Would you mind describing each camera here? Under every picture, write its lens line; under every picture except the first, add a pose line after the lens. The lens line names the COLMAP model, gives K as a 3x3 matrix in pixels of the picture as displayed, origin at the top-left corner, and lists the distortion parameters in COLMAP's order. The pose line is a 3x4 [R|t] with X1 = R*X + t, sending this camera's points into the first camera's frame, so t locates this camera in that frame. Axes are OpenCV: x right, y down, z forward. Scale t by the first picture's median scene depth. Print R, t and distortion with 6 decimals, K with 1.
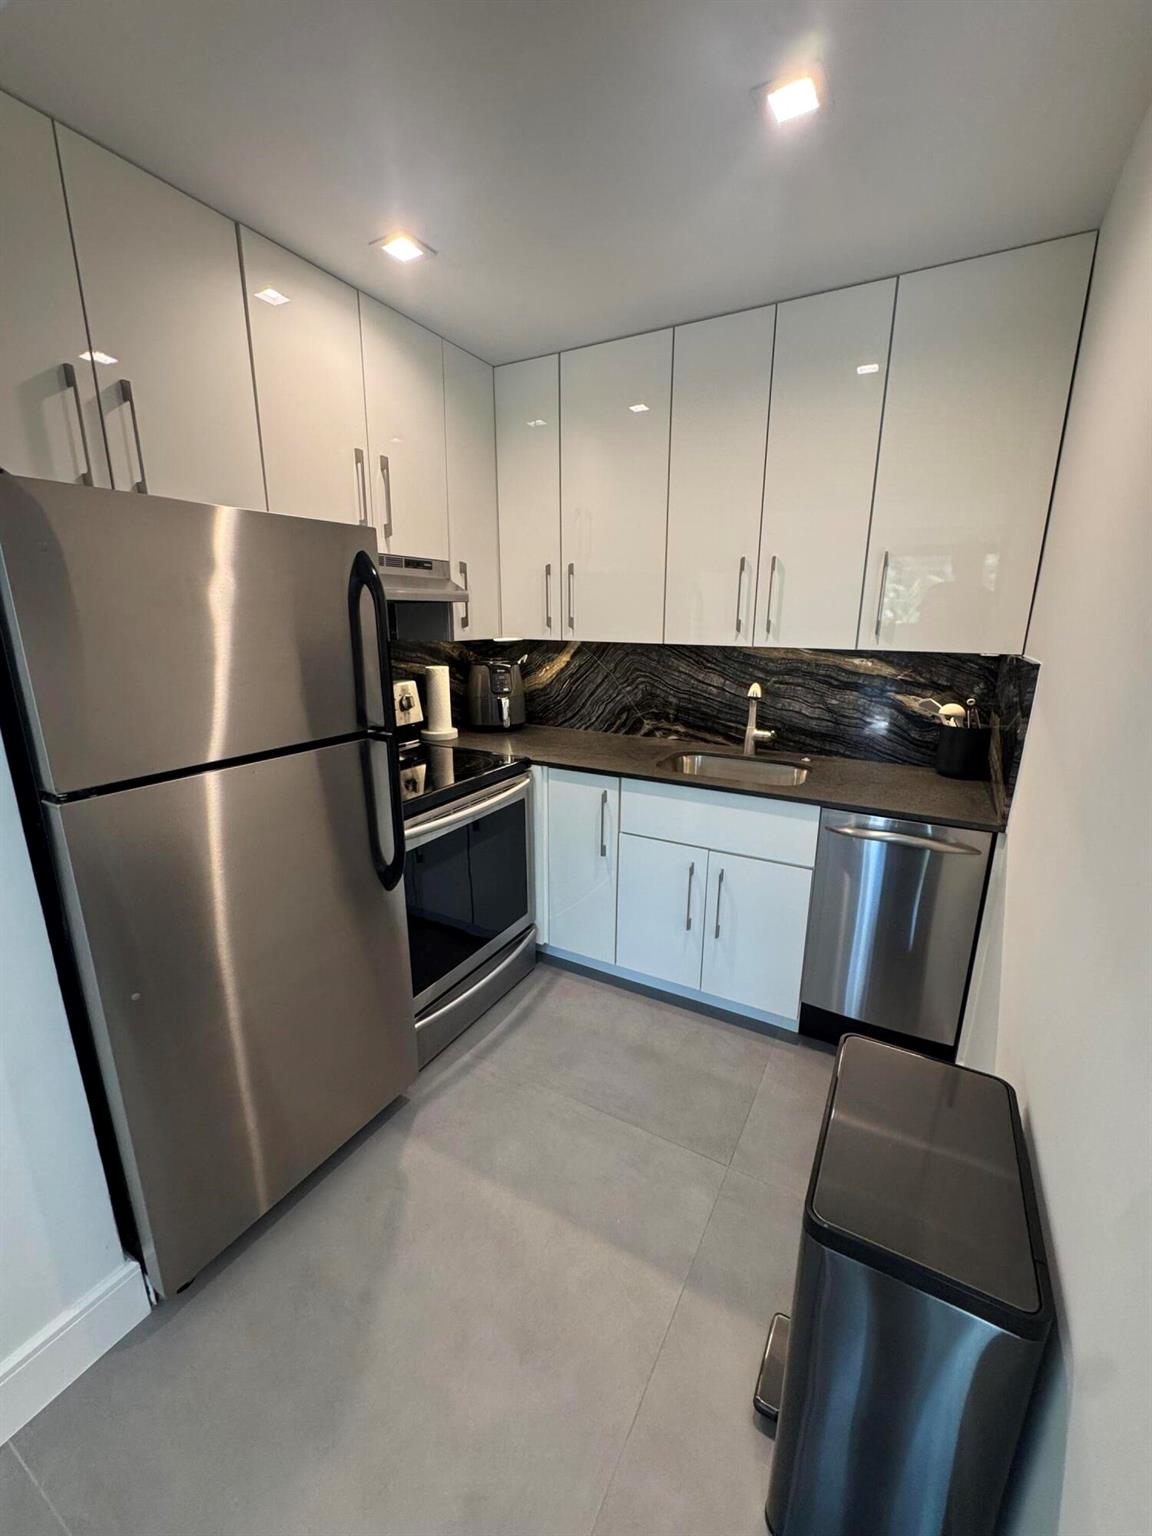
lens RADIAL K [[610.0, 0, 573.7], [0, 610.0, 768.2], [0, 0, 1]] dist [-0.003503, -0.000527]
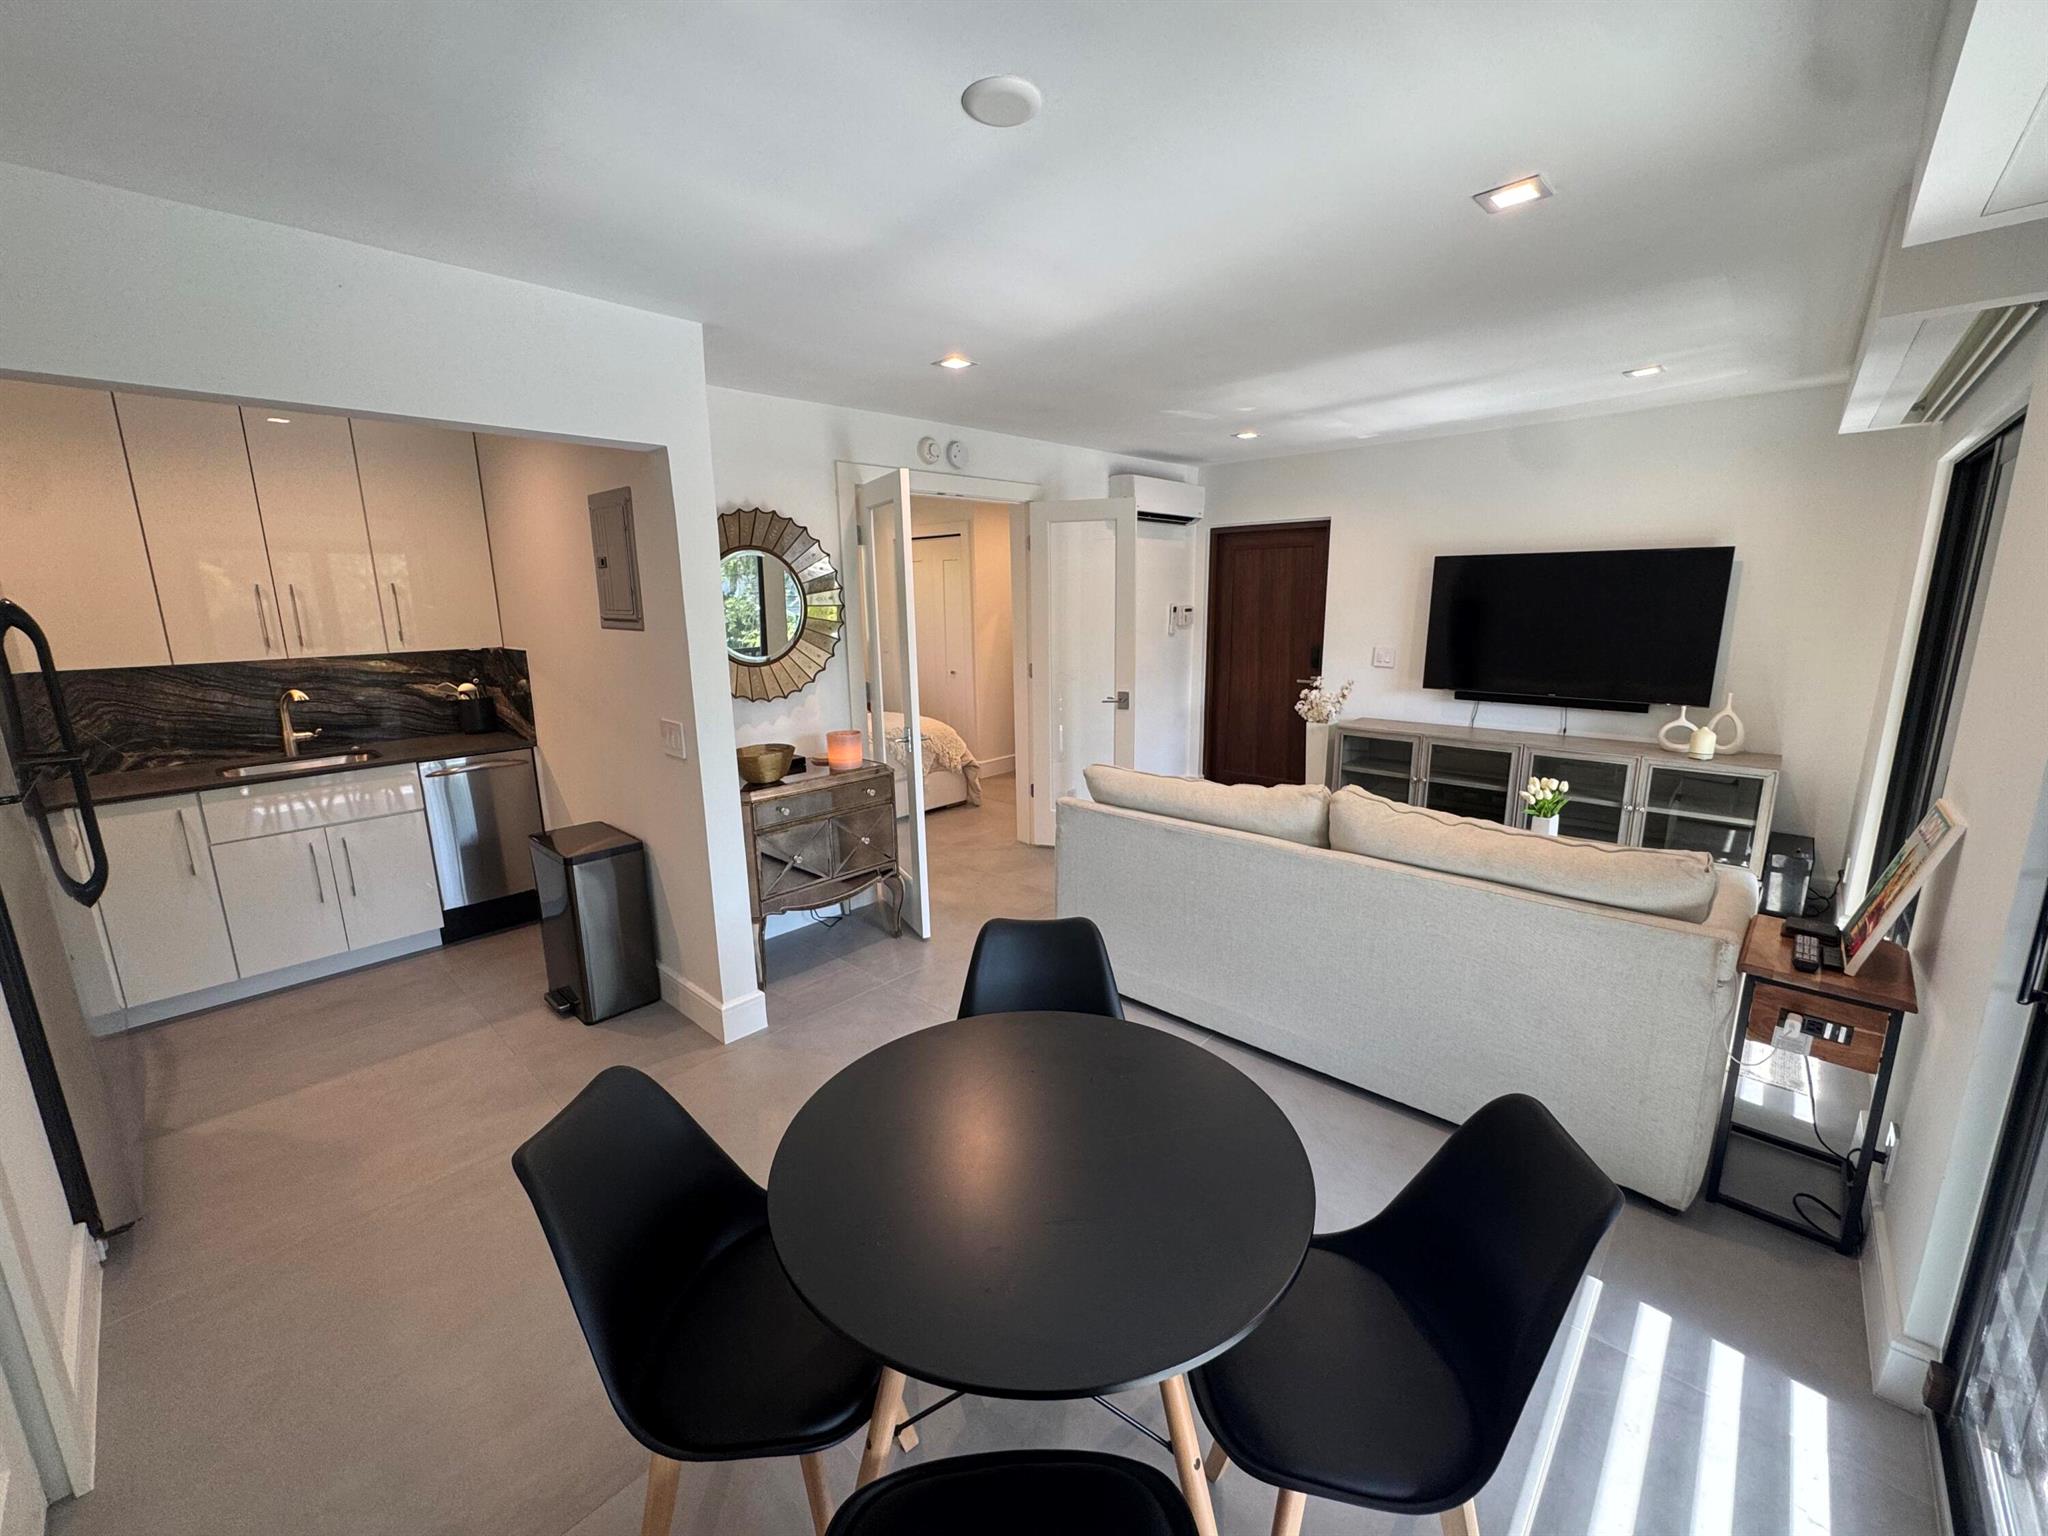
lens RADIAL K [[813.3, 0, 1029.7], [0, 813.3, 765.2], [0, 0, 1]] dist [-0.003503, -0.000527]
pose [[0.230529, -0.212319, 0.949619, -0.888646], [0.256090, 0.954740, 0.151295, 0.124116], [-0.938762, 0.208310, 0.274468, -0.716027]]
